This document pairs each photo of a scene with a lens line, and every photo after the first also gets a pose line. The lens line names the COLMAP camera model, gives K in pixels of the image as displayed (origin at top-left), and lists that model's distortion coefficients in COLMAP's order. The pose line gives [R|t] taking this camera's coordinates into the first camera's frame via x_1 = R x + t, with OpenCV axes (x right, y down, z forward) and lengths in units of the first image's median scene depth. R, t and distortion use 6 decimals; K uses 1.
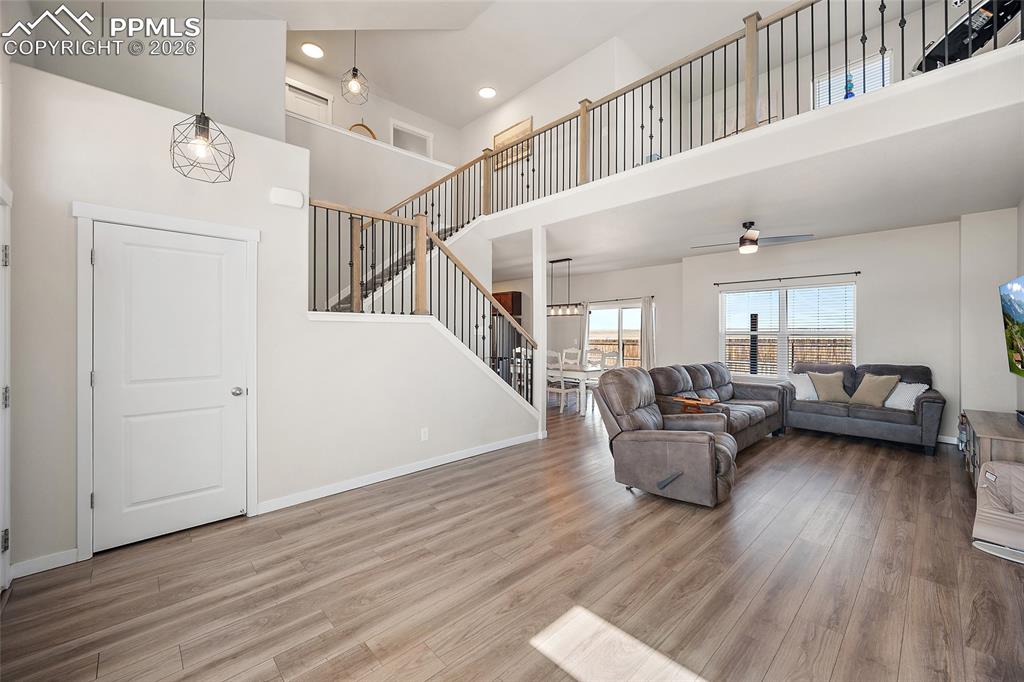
lens RADIAL K [[415.8, 0, 513.2], [0, 415.8, 332.4], [0, 0, 1]] dist [-0.002231, -0.000017]
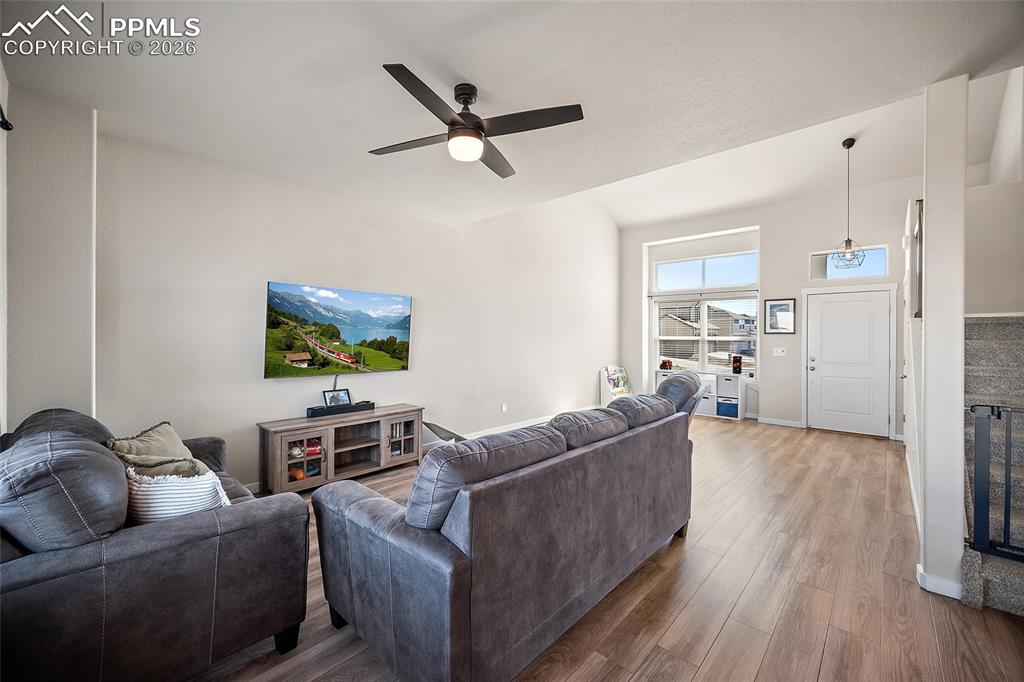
lens RADIAL K [[415.8, 0, 513.2], [0, 415.8, 332.4], [0, 0, 1]] dist [-0.002231, -0.000017]
pose [[-0.997098, -0.013457, -0.074935, 0.955798], [-0.012900, 0.999886, -0.007902, 0.000847], [0.075033, -0.006913, -0.997157, 2.489199]]
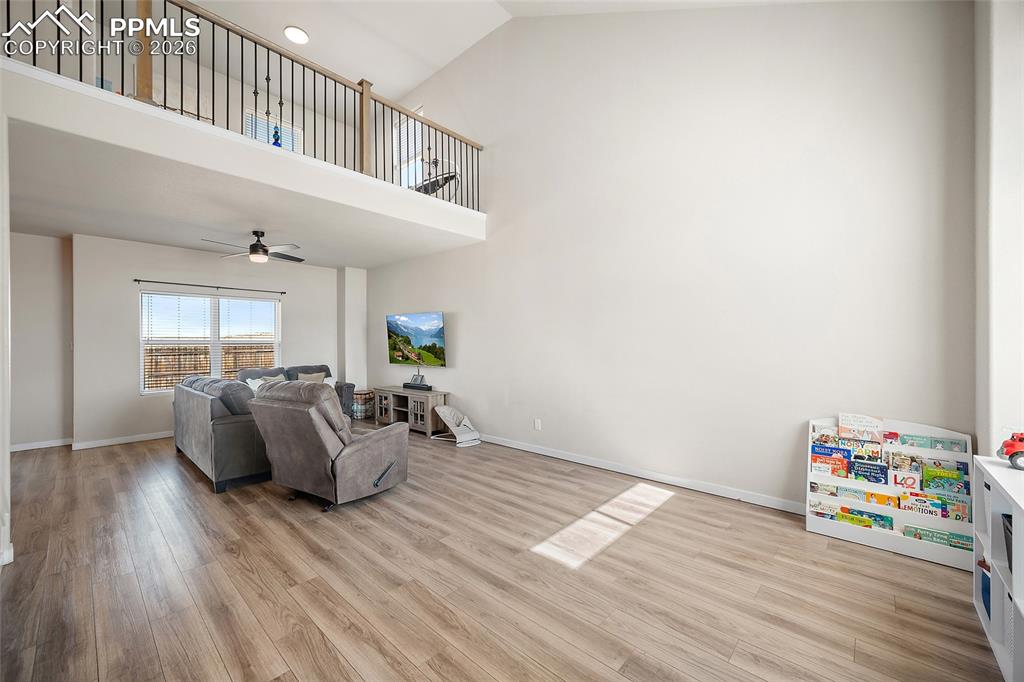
lens RADIAL K [[403.7, 0, 501.6], [0, 403.7, 342.4], [0, 0, 1]] dist [-0.001121, 0.000083]
pose [[-0.071126, -0.002340, 0.997465, -0.766919], [0.000163, 0.999997, 0.002358, 0.002312], [-0.997467, 0.000330, -0.071125, 0.816803]]
